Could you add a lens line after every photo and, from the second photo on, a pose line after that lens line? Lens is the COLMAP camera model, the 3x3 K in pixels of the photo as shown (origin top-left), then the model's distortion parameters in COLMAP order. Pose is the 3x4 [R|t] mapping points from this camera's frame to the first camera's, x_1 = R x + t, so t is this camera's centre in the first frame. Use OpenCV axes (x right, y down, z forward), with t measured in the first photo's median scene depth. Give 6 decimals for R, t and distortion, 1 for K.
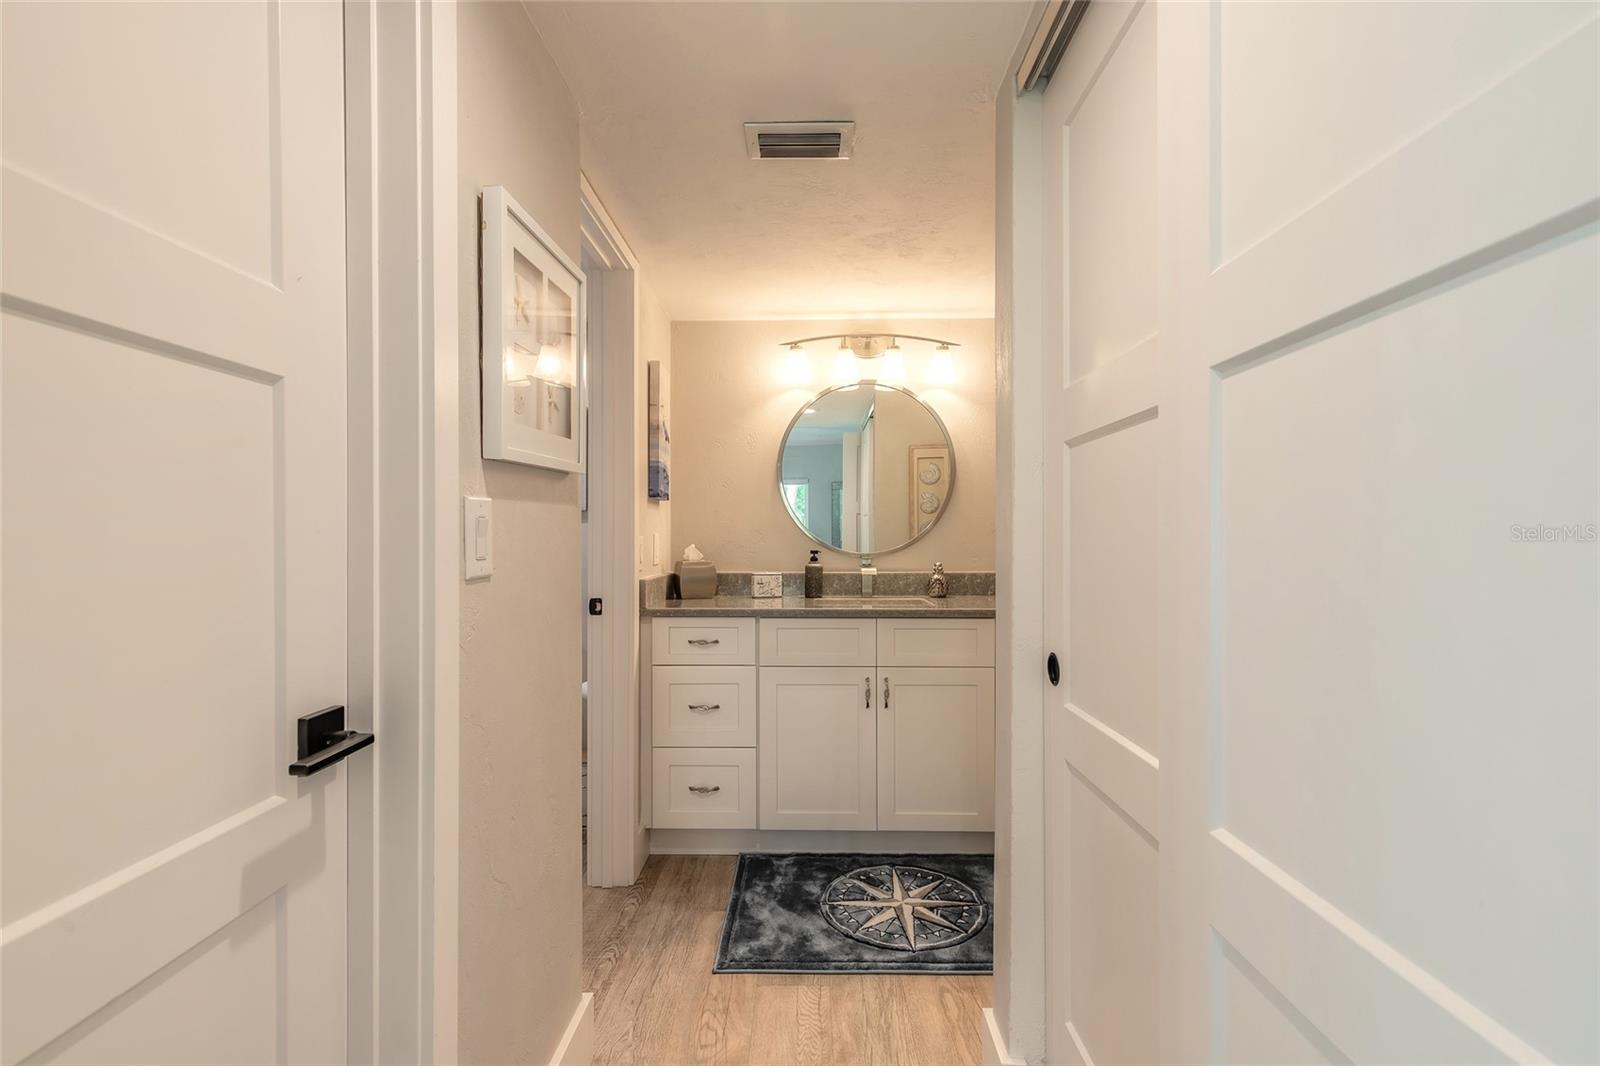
lens RADIAL K [[735.8, 0, 799.3], [0, 735.8, 531.4], [0, 0, 1]] dist [0.002087, -0.000607]
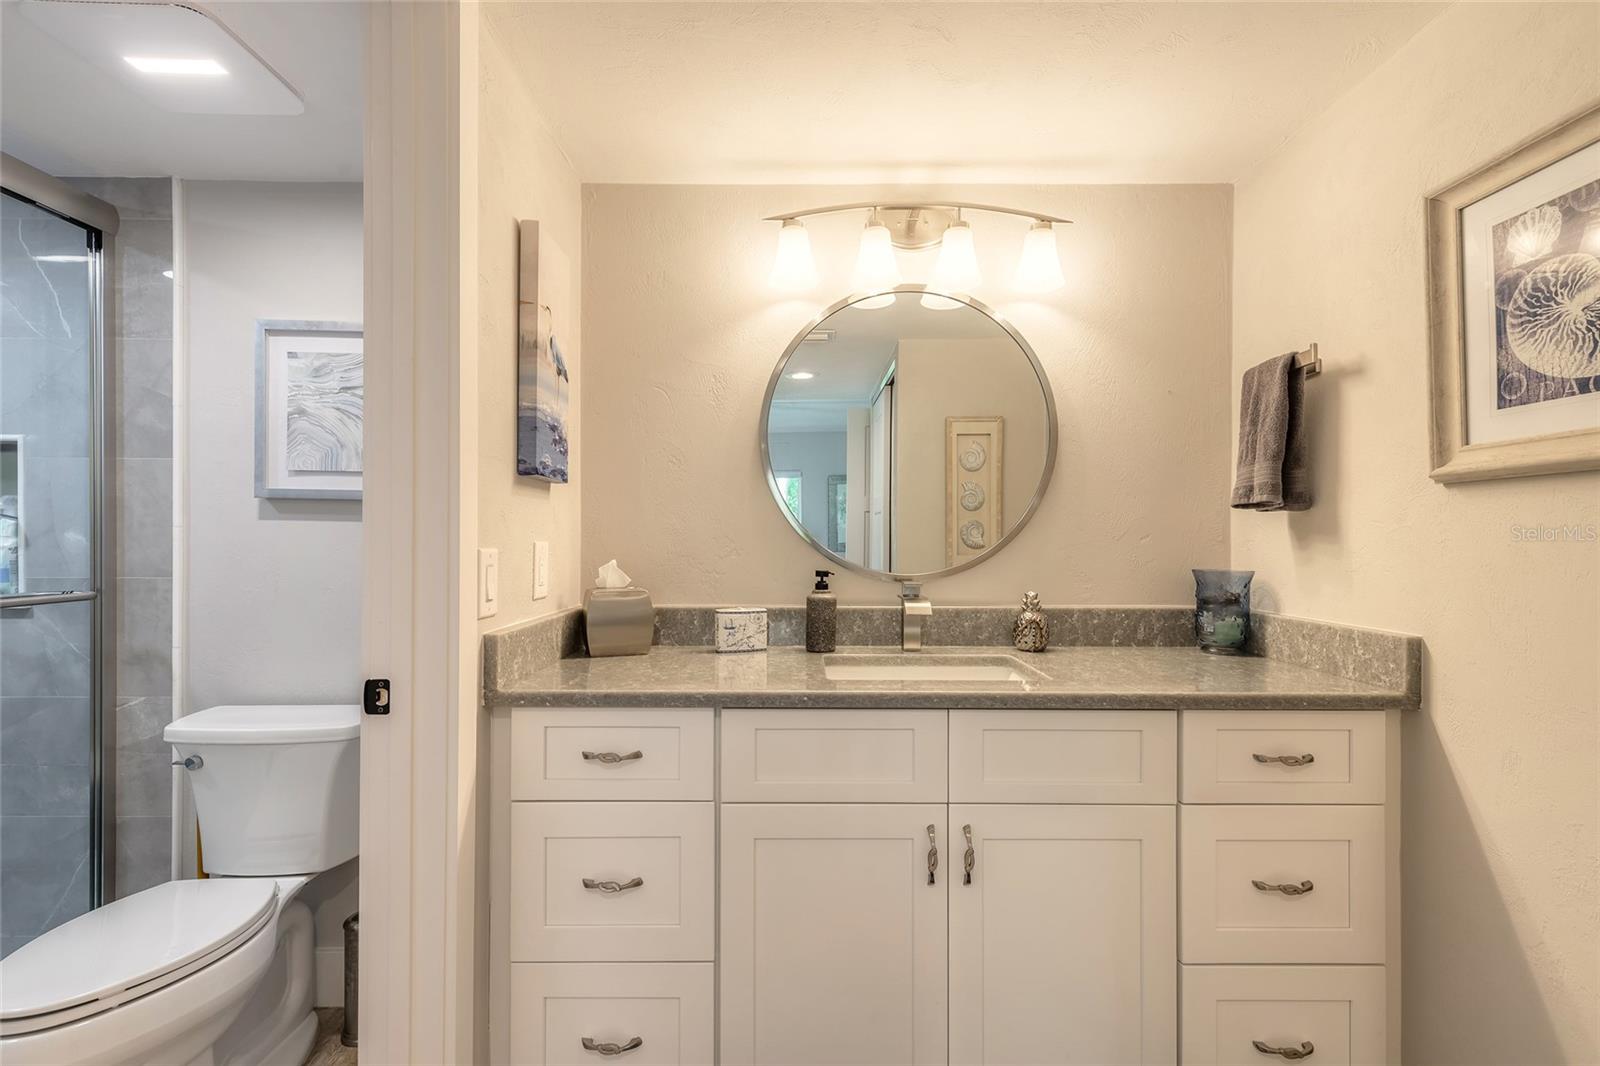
lens RADIAL K [[735.8, 0, 800.0], [0, 735.8, 540.9], [0, 0, 1]] dist [0.002087, -0.000607]
pose [[0.999888, 0.002734, 0.014685, -0.005874], [-0.002926, 0.999911, 0.013034, -0.005496], [-0.014648, -0.013076, 0.999807, 0.414248]]
